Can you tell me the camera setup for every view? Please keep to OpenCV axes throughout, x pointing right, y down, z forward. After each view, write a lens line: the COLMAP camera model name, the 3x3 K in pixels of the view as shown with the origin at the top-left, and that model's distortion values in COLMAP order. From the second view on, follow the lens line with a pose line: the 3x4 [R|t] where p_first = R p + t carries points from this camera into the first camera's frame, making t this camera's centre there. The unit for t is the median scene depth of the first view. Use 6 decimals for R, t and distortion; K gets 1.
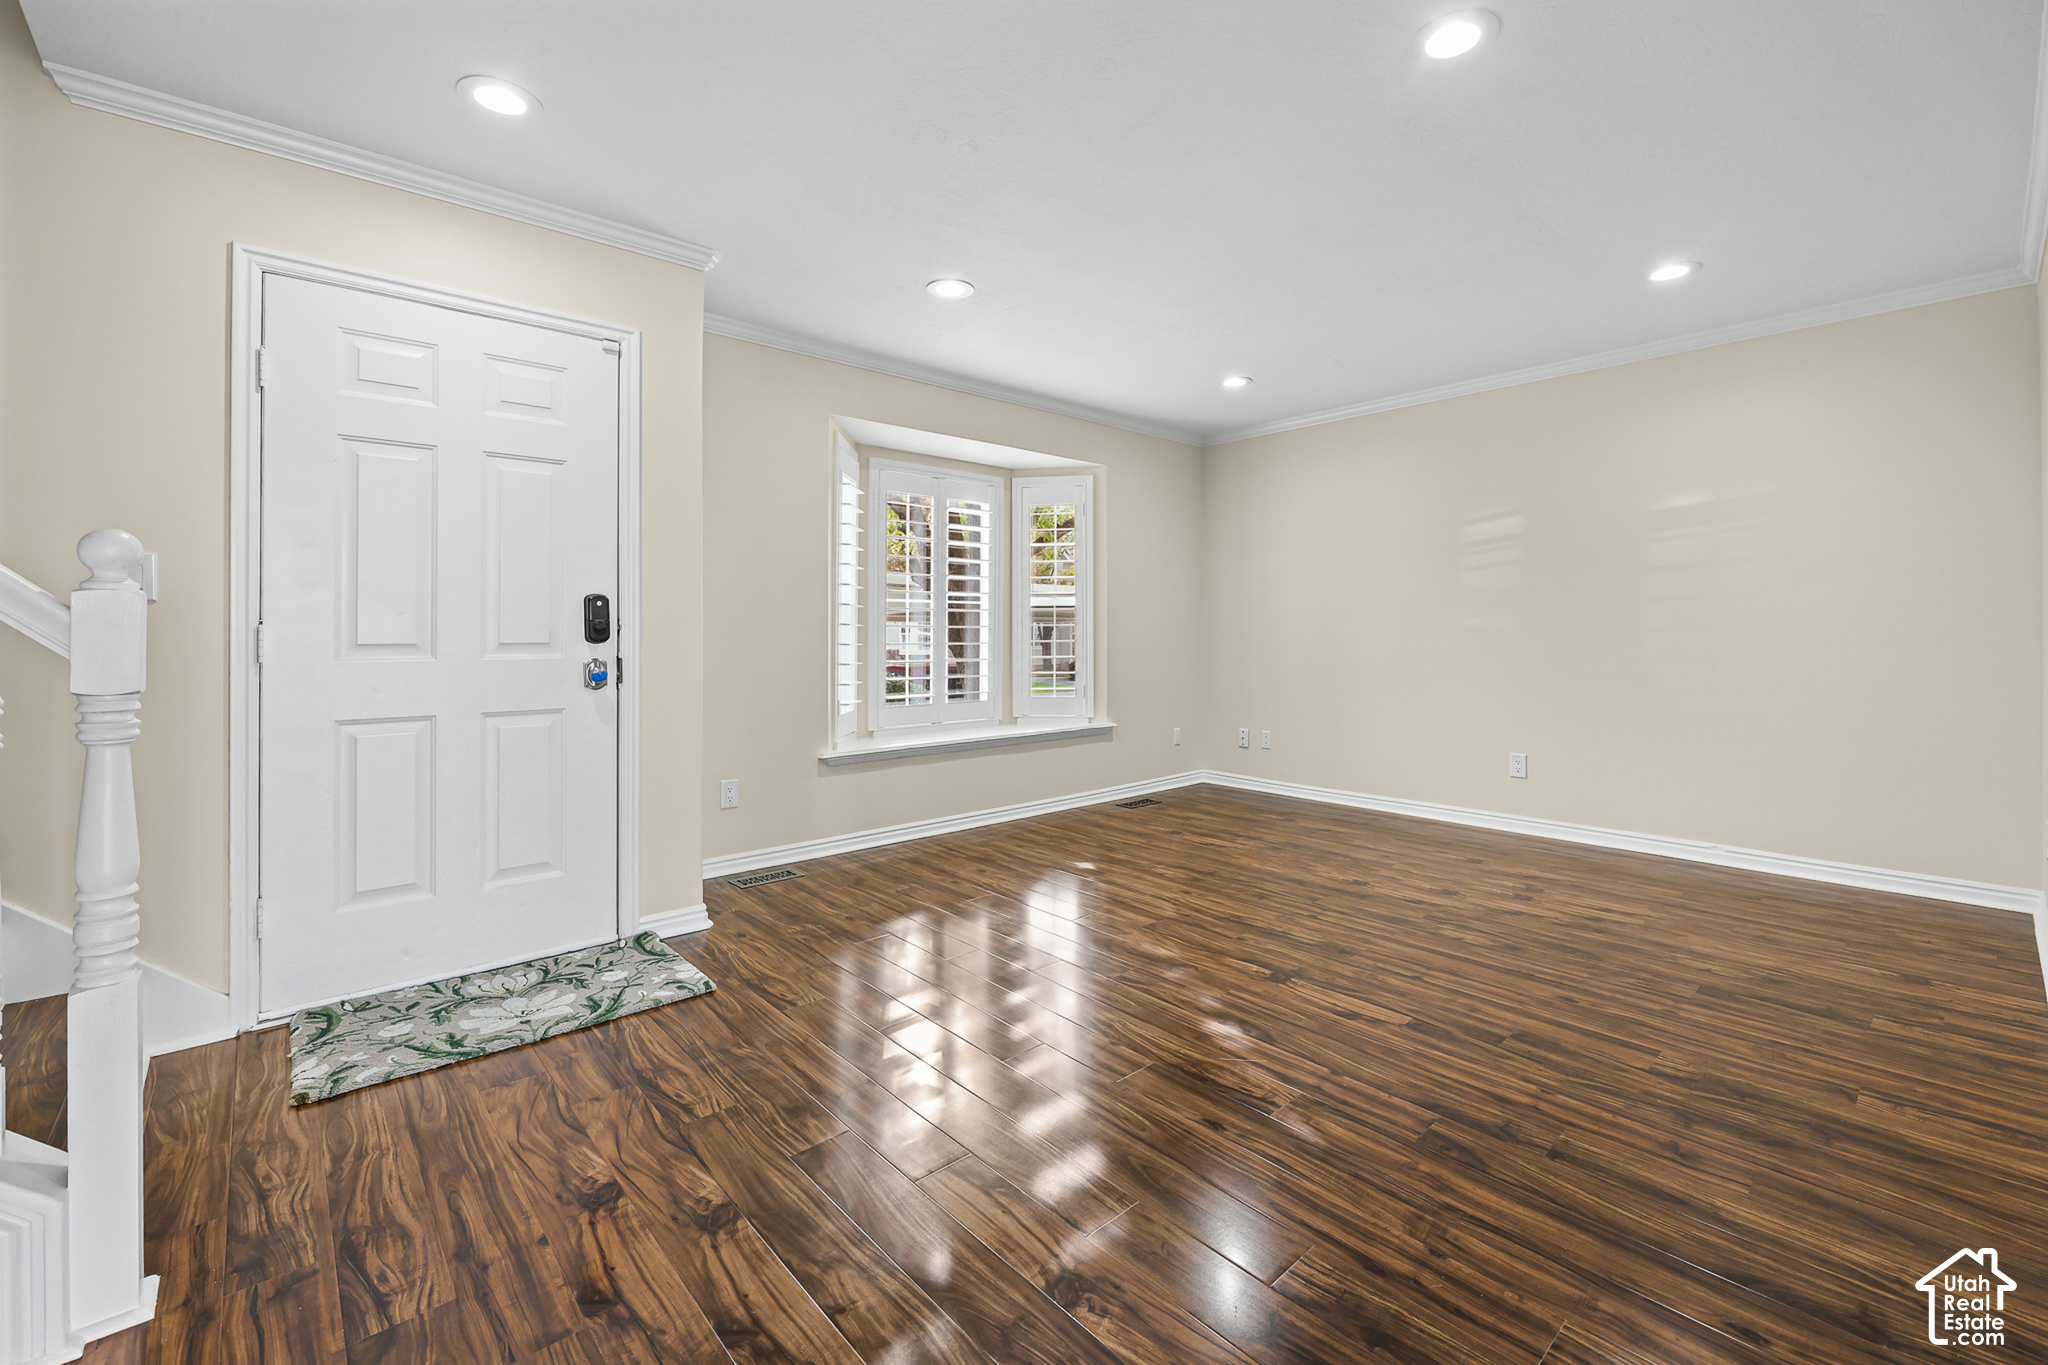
lens RADIAL K [[853.4, 0, 1021.1], [0, 853.4, 630.3], [0, 0, 1]] dist [0.001461, -0.000269]
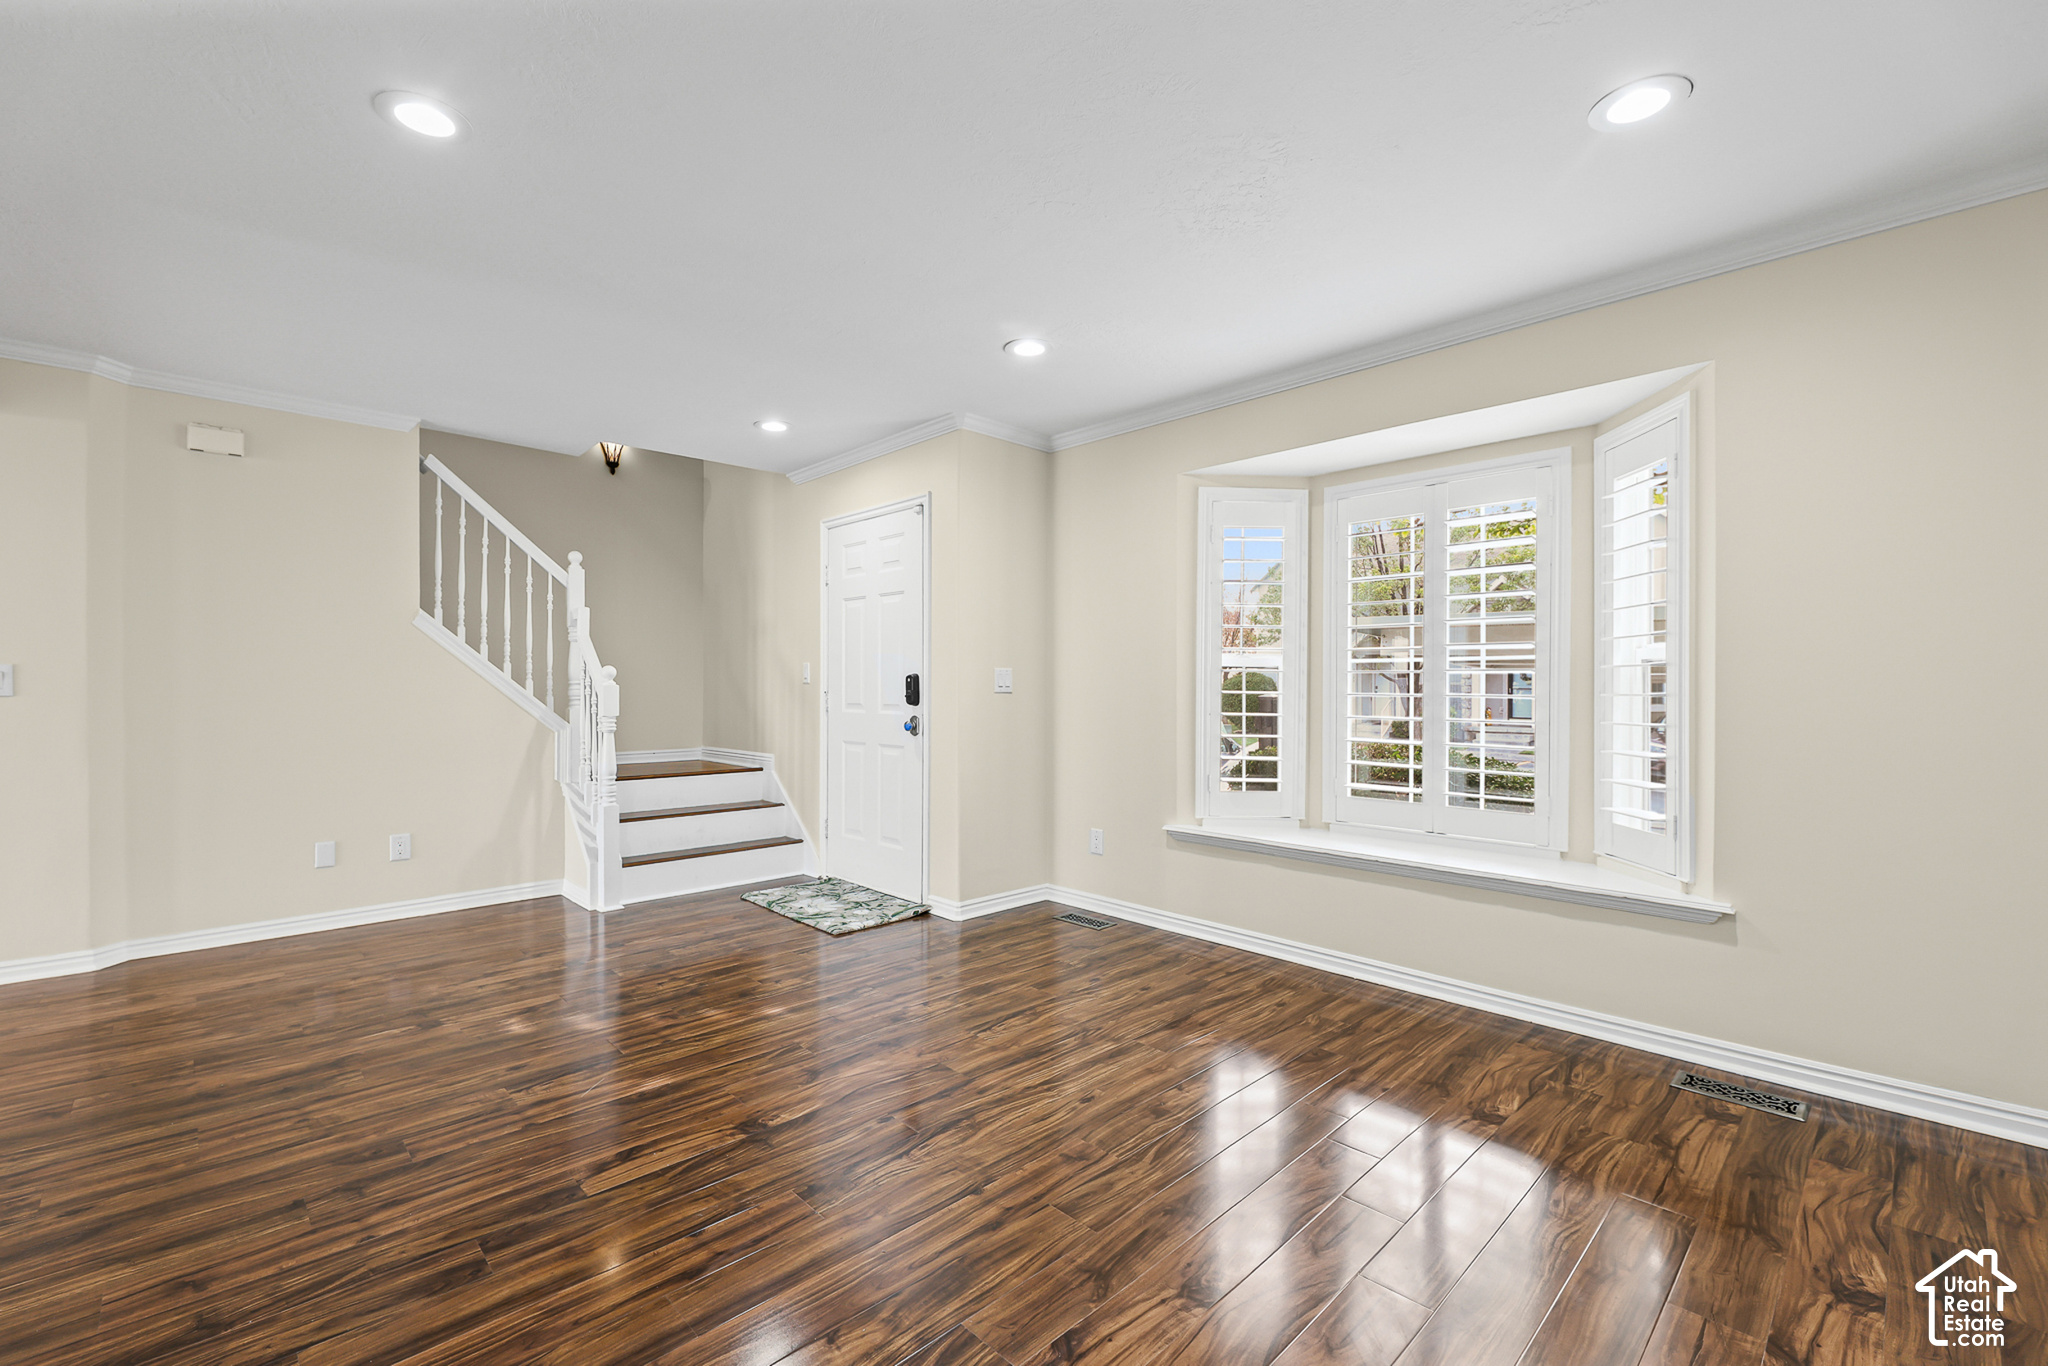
lens RADIAL K [[853.4, 0, 1021.6], [0, 853.4, 687.0], [0, 0, 1]] dist [0.001461, -0.000269]
pose [[0.049120, 0.003687, -0.998786, 1.222072], [-0.002085, 0.999991, 0.003589, -0.028153], [0.998791, 0.001906, 0.049128, 1.304150]]
